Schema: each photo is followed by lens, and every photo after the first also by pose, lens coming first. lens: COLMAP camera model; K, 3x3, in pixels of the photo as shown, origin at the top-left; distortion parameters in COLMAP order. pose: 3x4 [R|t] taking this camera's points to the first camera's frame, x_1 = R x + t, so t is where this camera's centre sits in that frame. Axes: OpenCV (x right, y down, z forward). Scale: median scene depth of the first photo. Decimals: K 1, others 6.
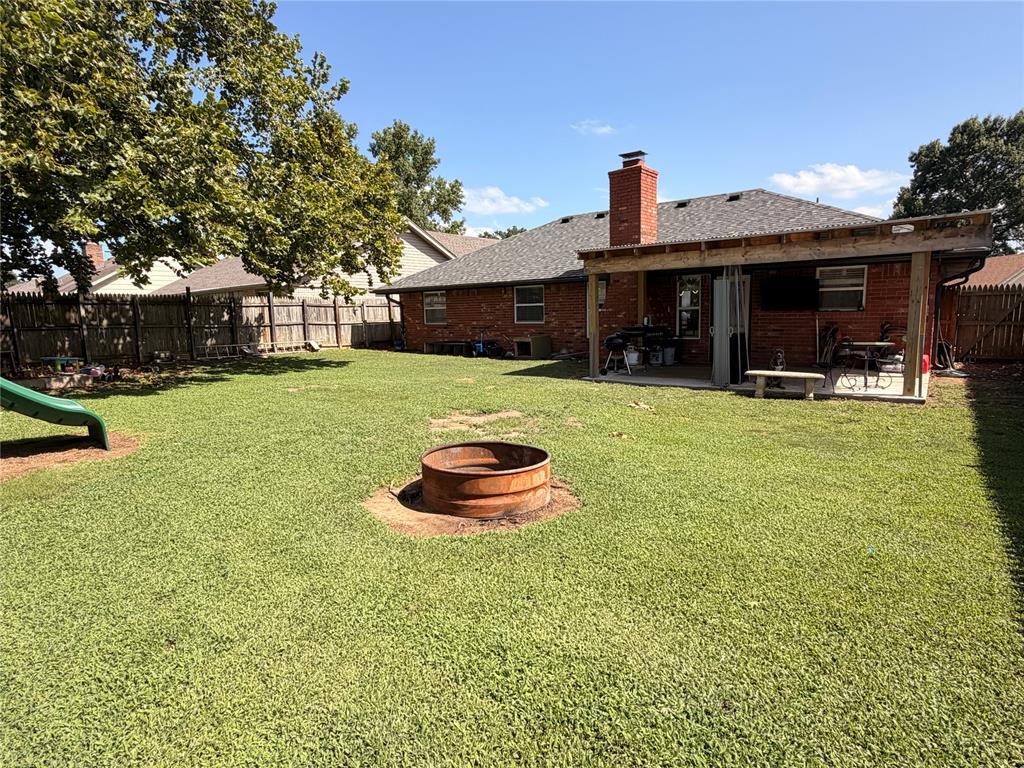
lens RADIAL K [[540.8, 0, 511.3], [0, 540.8, 384.3], [0, 0, 1]] dist [-0.006183, -0.000730]
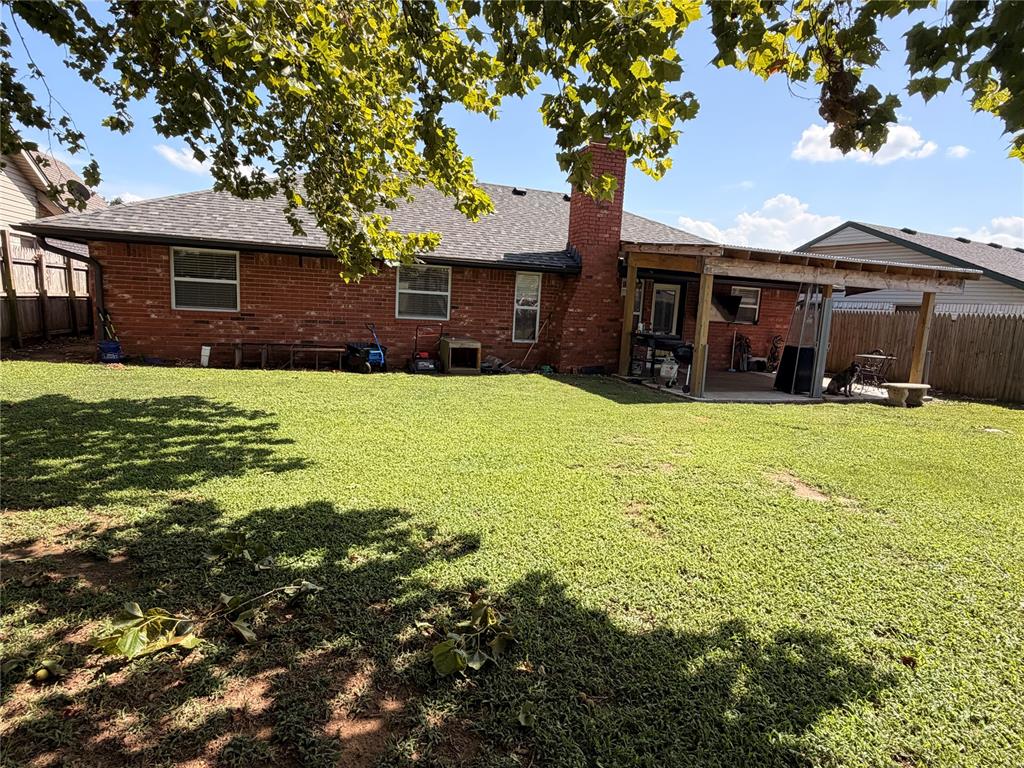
lens RADIAL K [[540.8, 0, 511.1], [0, 540.8, 379.2], [0, 0, 1]] dist [-0.006183, -0.000730]
pose [[0.569538, -0.058162, 0.819905, -0.489610], [0.044500, 0.998212, 0.039898, -0.061014], [-0.820760, 0.013763, 0.571108, 0.532906]]
